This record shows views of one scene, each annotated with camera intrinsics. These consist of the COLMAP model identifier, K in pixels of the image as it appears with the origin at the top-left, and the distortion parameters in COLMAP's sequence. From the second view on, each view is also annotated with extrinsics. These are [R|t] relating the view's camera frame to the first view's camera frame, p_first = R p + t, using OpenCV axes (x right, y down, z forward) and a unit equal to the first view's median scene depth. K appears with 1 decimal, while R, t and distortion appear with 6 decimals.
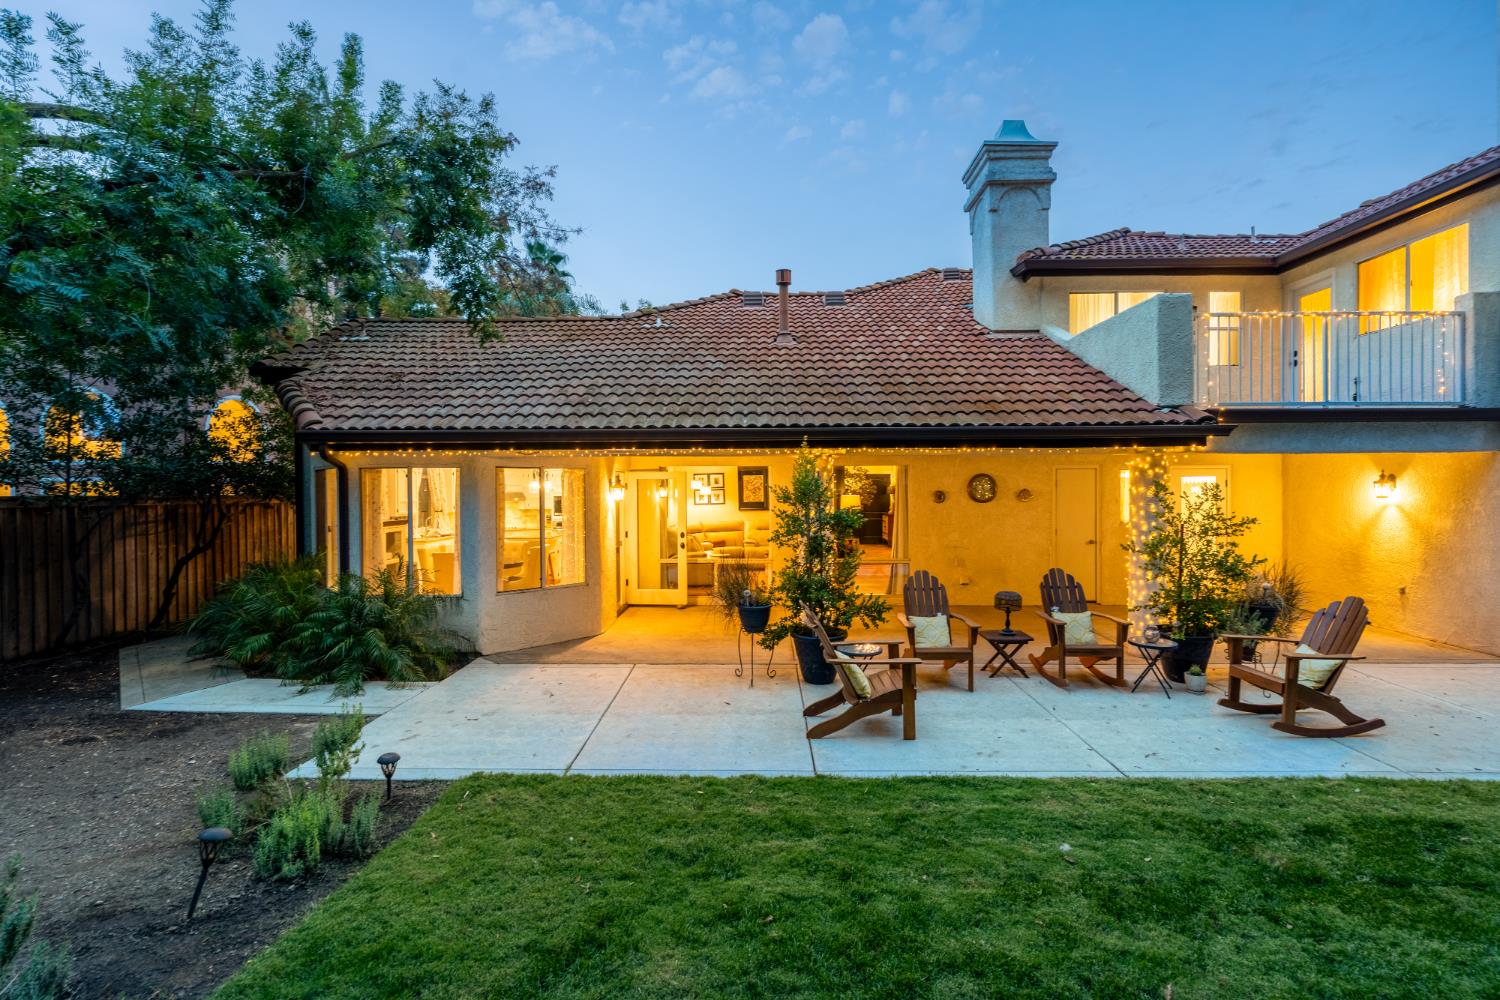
lens RADIAL K [[665.9, 0, 750.0], [0, 665.9, 500.0], [0, 0, 1]] dist [-0.000997, 0.000492]
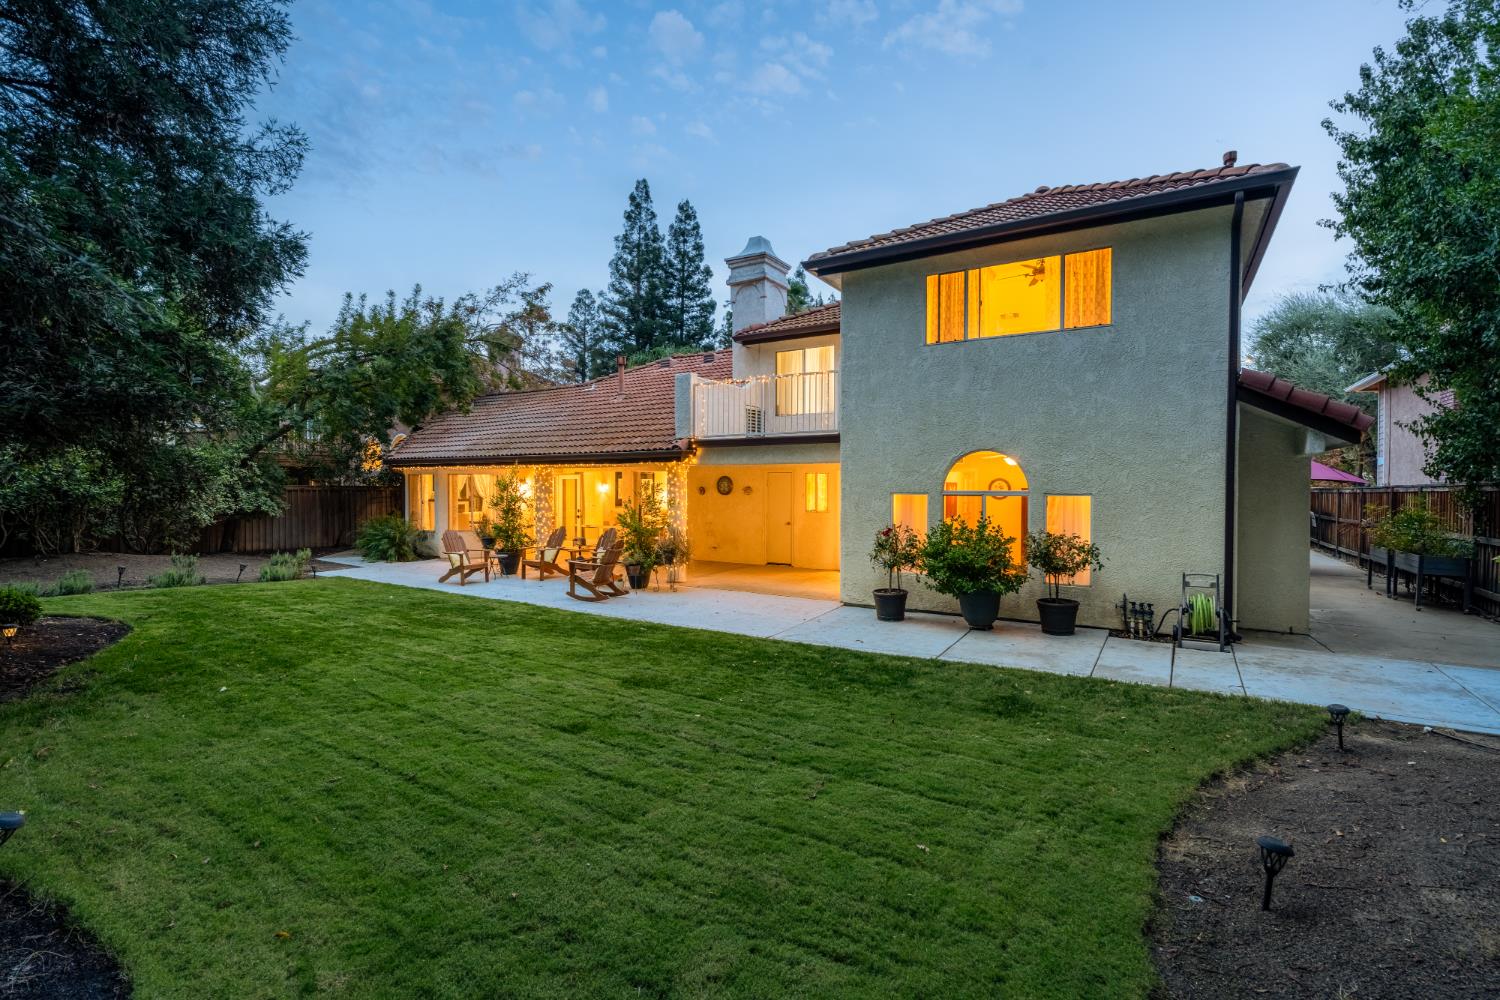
lens RADIAL K [[665.9, 0, 750.0], [0, 665.9, 500.0], [0, 0, 1]] dist [-0.000997, 0.000492]
pose [[0.878263, 0.012821, -0.478006, 1.618135], [-0.014841, 0.999890, -0.000449, 0.023181], [0.477947, 0.007488, 0.878357, -0.483323]]
